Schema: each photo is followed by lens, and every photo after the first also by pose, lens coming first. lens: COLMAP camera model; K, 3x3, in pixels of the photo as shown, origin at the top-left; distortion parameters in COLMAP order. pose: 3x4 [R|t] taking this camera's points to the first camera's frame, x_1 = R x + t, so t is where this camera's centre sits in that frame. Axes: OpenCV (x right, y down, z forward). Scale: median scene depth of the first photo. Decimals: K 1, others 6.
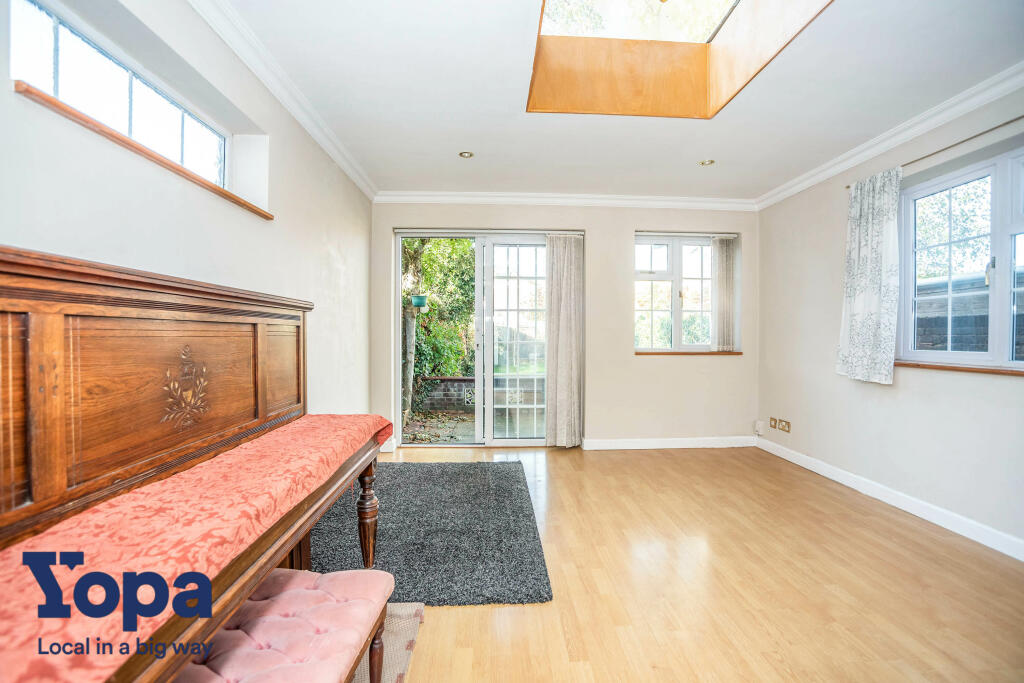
lens RADIAL K [[445.7, 0, 515.0], [0, 445.7, 340.7], [0, 0, 1]] dist [-0.041204, 0.000173]
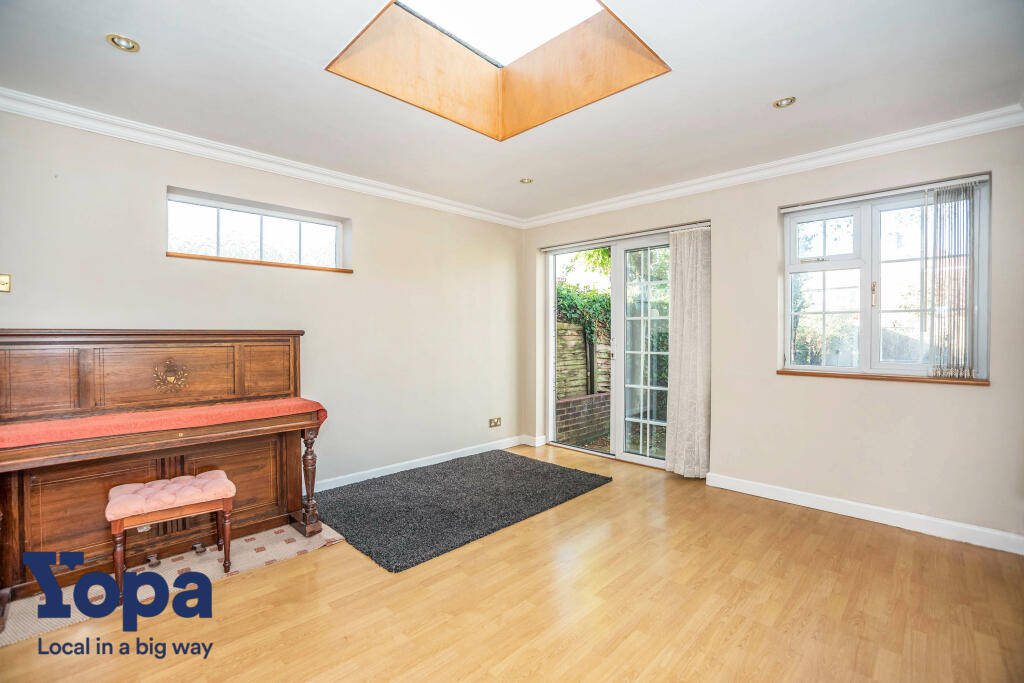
lens RADIAL K [[445.7, 0, 519.6], [0, 445.7, 340.7], [0, 0, 1]] dist [-0.041204, 0.000173]
pose [[0.686534, 0.008024, -0.727053, 0.576448], [-0.008541, 0.999959, 0.002971, -0.026131], [0.727047, 0.004170, 0.686575, 0.203306]]
